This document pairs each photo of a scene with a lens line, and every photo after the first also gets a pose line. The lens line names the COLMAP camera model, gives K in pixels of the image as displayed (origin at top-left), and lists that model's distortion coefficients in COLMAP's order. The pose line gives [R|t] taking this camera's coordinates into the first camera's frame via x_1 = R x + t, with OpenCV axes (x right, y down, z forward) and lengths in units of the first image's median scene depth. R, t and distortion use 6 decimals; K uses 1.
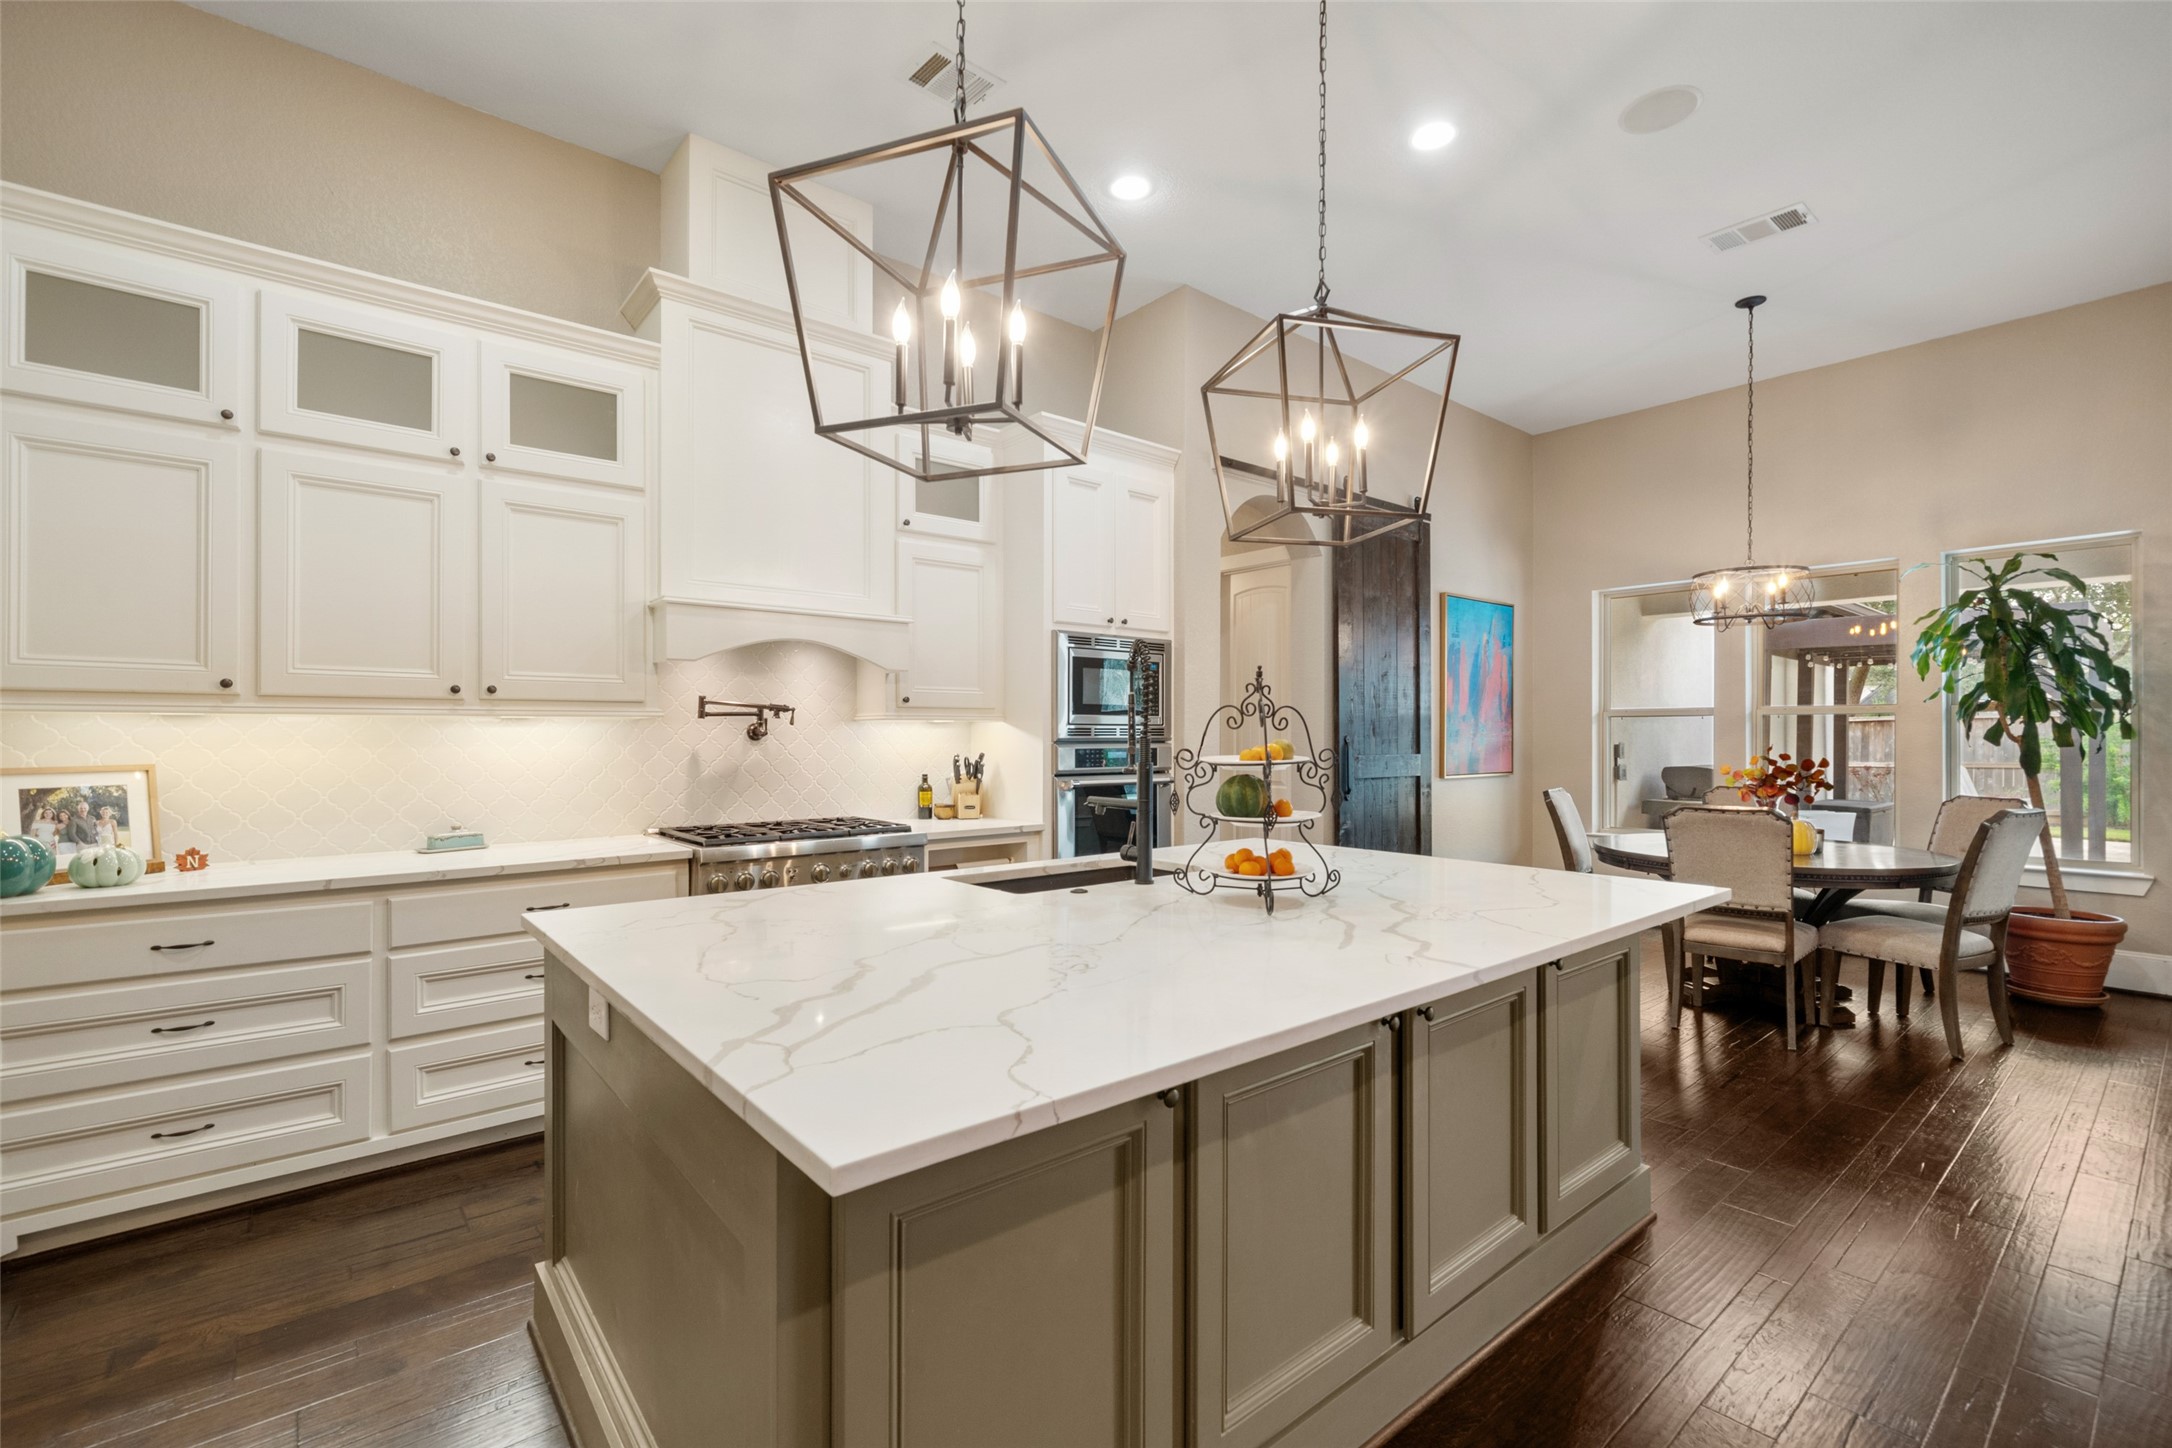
lens RADIAL K [[950.2, 0, 1086.9], [0, 950.2, 732.3], [0, 0, 1]] dist [0.000330, 0.000896]
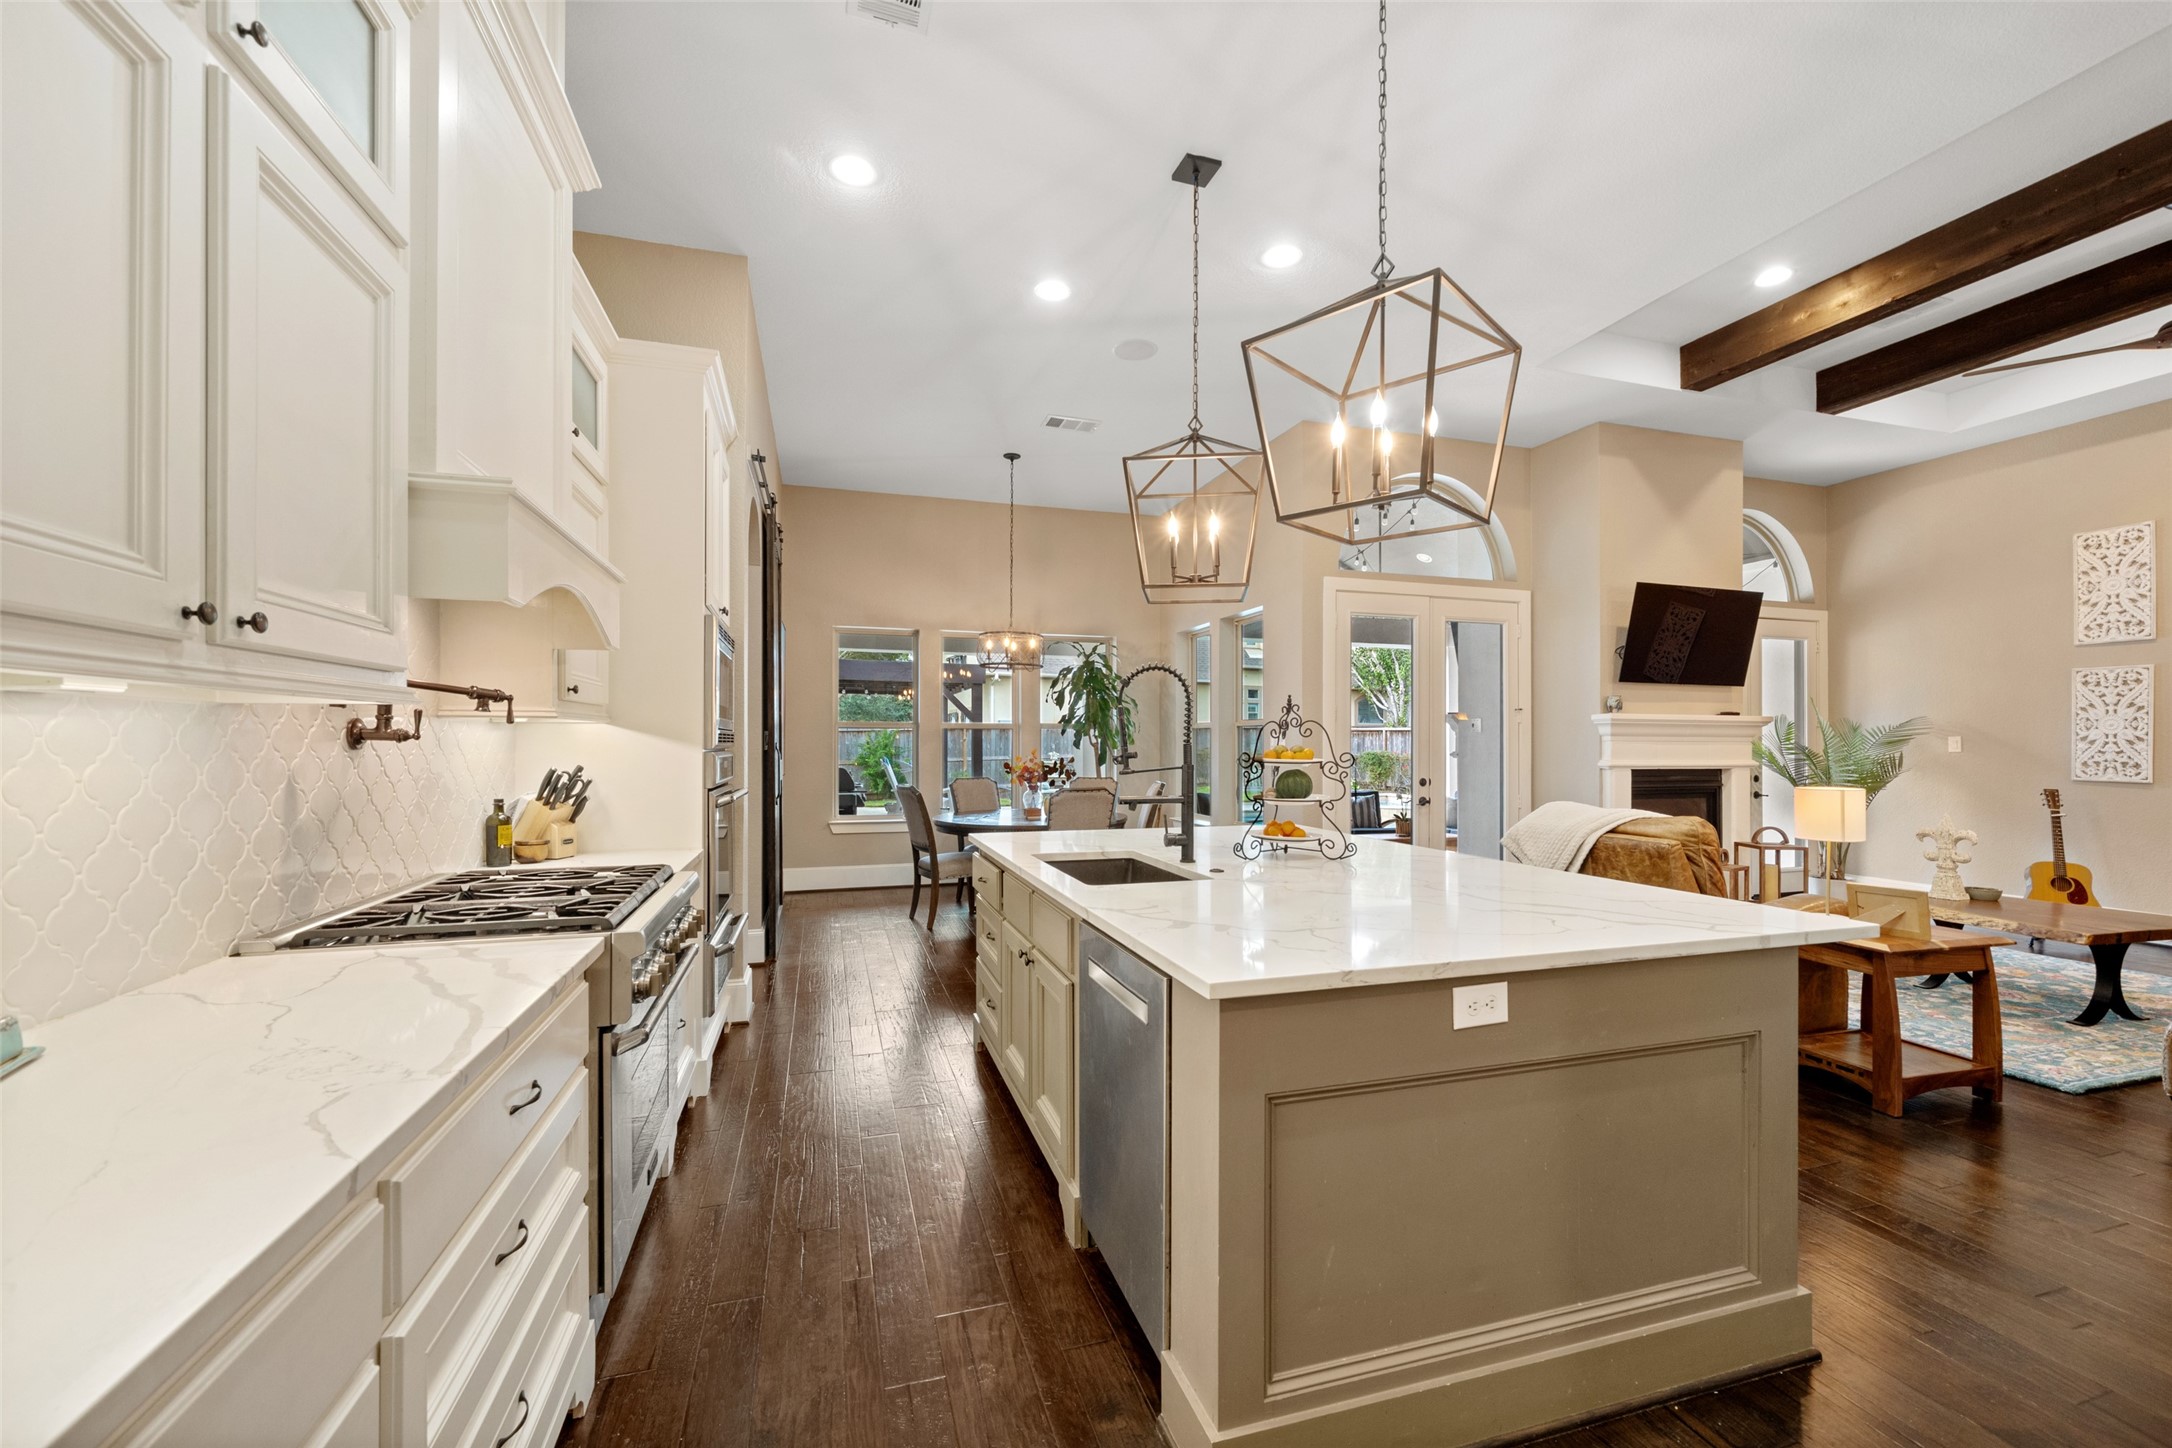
lens RADIAL K [[876.4, 0, 1087.3], [0, 876.4, 738.2], [0, 0, 1]] dist [-0.004996, 0.000838]
pose [[0.383582, 0.005330, 0.923491, -0.555660], [-0.003900, 0.999984, -0.004151, 0.002104], [-0.923499, -0.002009, 0.383597, 0.365565]]
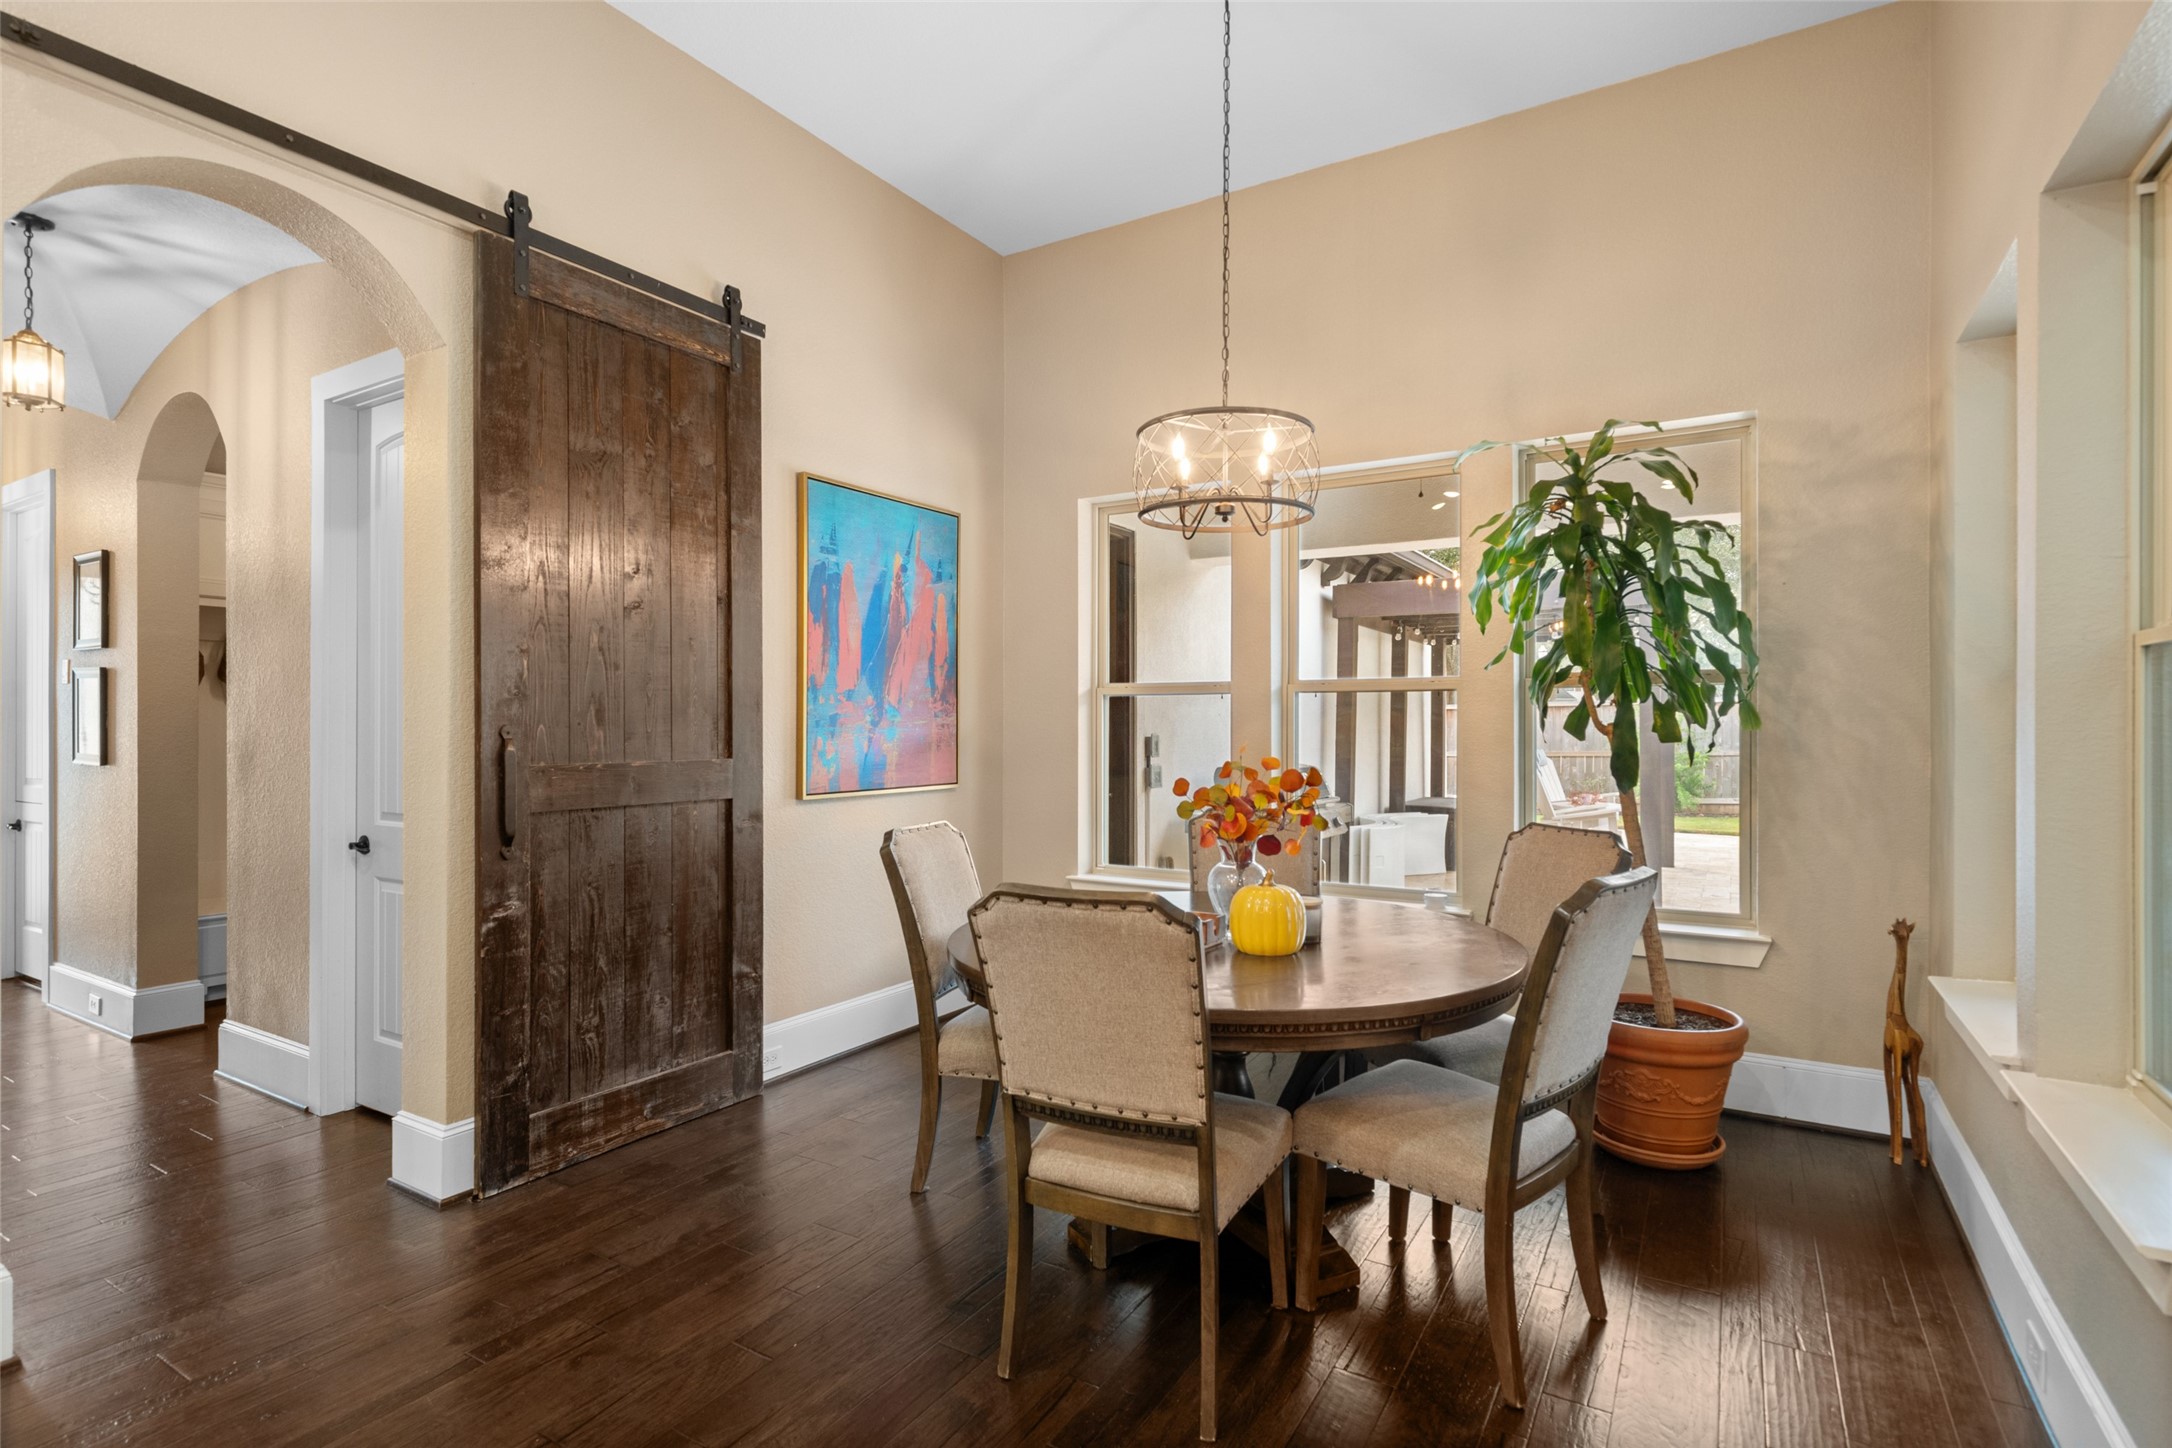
lens RADIAL K [[1058.8, 0, 1076.0], [0, 1058.8, 722.0], [0, 0, 1]] dist [0.003512, 0.001487]
pose [[0.949545, 0.000016, 0.313630, 0.433801], [-0.000348, 0.999999, 0.001003, 0.001682], [-0.313630, -0.001062, 0.949545, 0.453760]]
